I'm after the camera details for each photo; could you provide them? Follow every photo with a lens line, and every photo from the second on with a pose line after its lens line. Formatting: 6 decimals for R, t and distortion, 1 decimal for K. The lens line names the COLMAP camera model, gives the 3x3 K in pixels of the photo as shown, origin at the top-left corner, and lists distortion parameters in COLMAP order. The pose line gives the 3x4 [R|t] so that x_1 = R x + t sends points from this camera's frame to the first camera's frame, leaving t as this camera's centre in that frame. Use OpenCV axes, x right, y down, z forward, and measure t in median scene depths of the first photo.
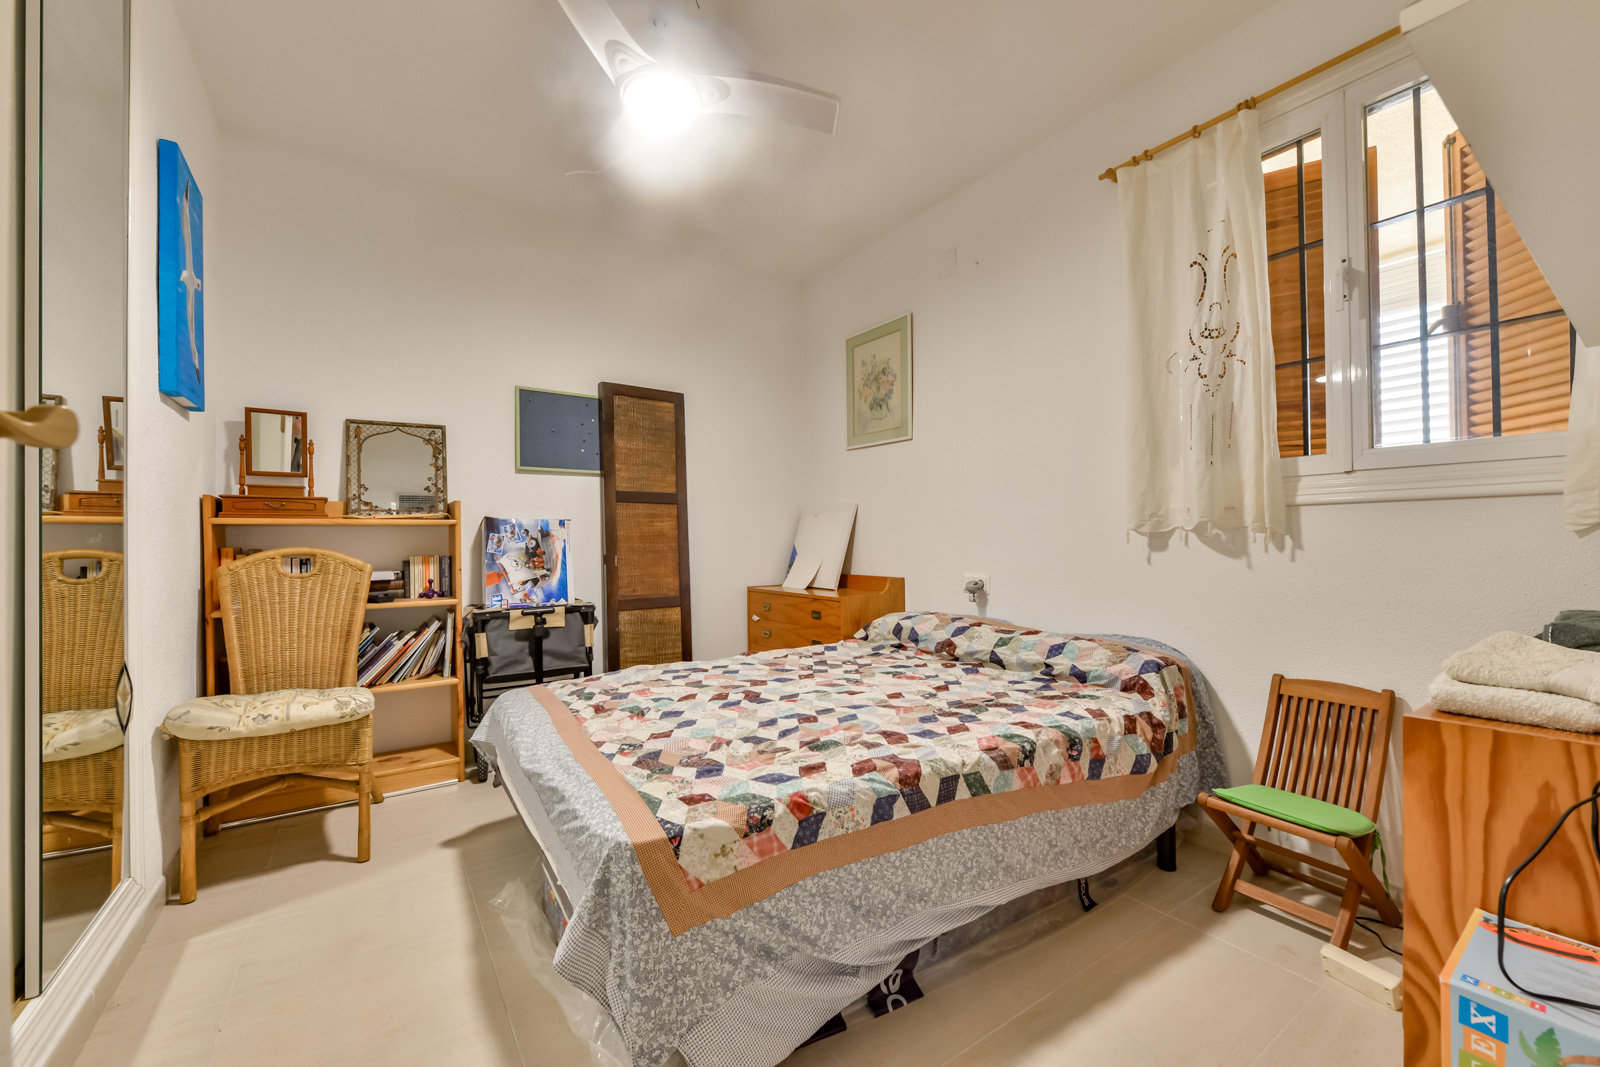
lens RADIAL K [[638.5, 0, 806.4], [0, 638.5, 532.8], [0, 0, 1]] dist [-0.007698, -0.000815]
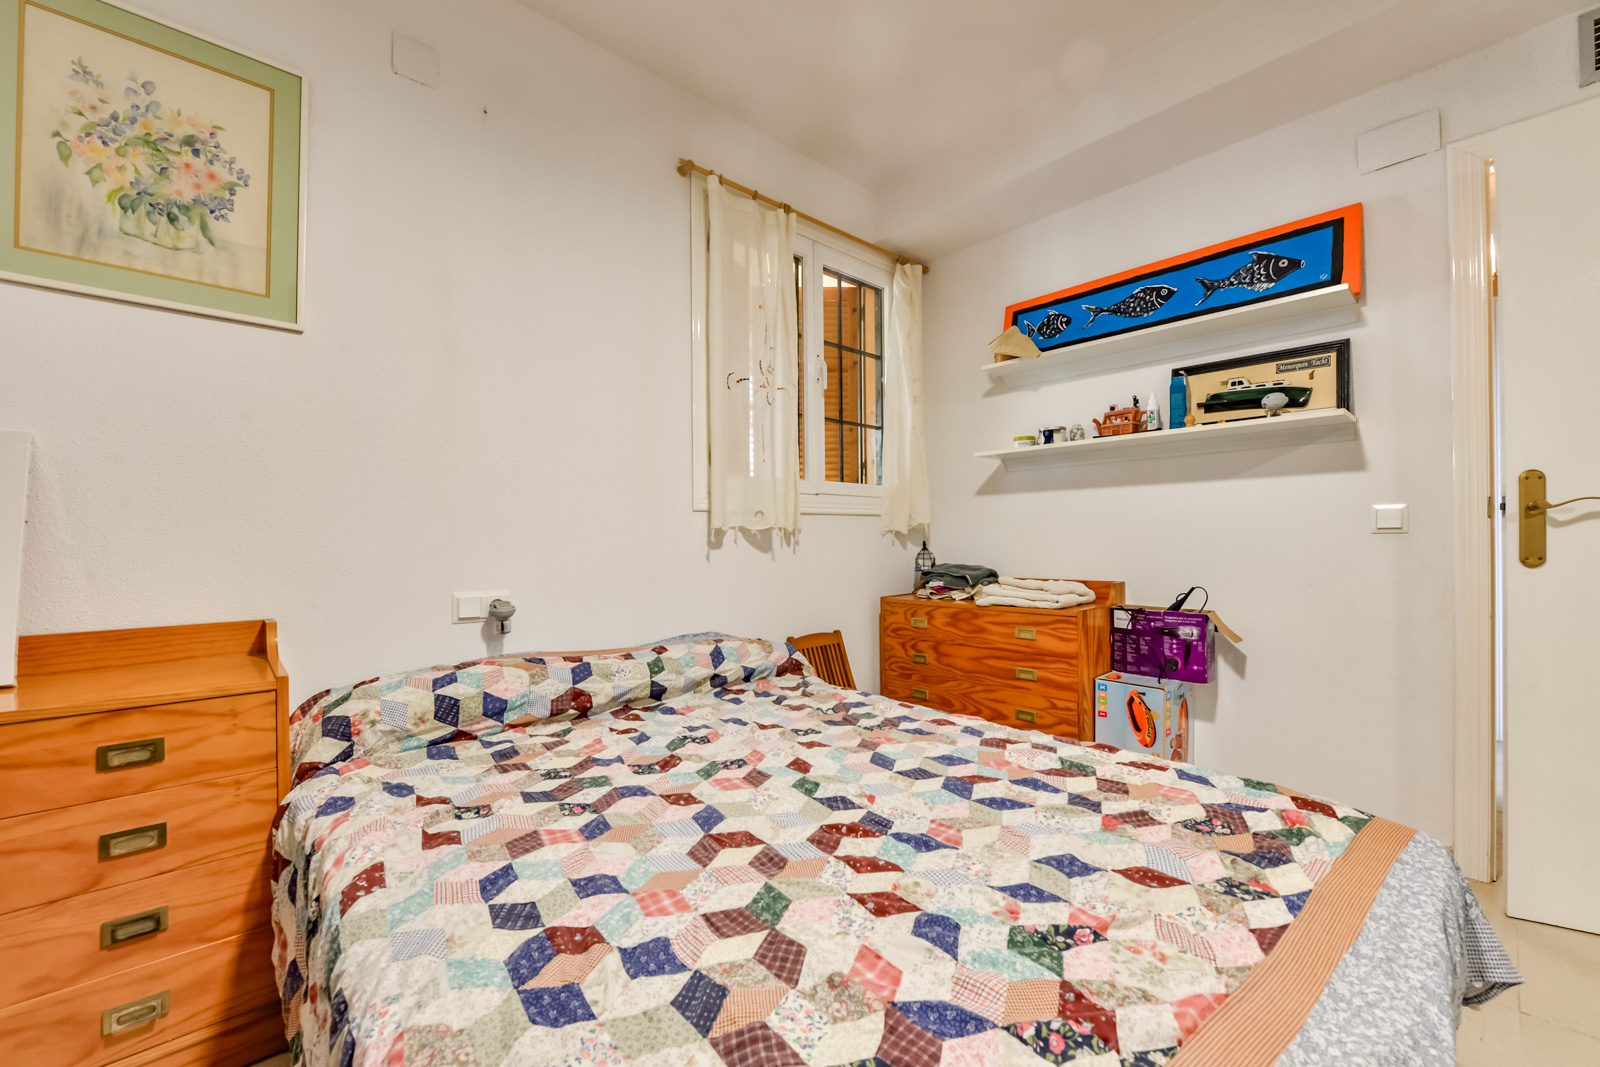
lens RADIAL K [[638.5, 0, 803.2], [0, 638.5, 536.7], [0, 0, 1]] dist [-0.007698, -0.000815]
pose [[-0.136775, 0.008936, 0.990562, -0.626706], [-0.005074, 0.999940, -0.009721, 0.020781], [-0.990589, -0.006355, -0.136722, 1.164890]]
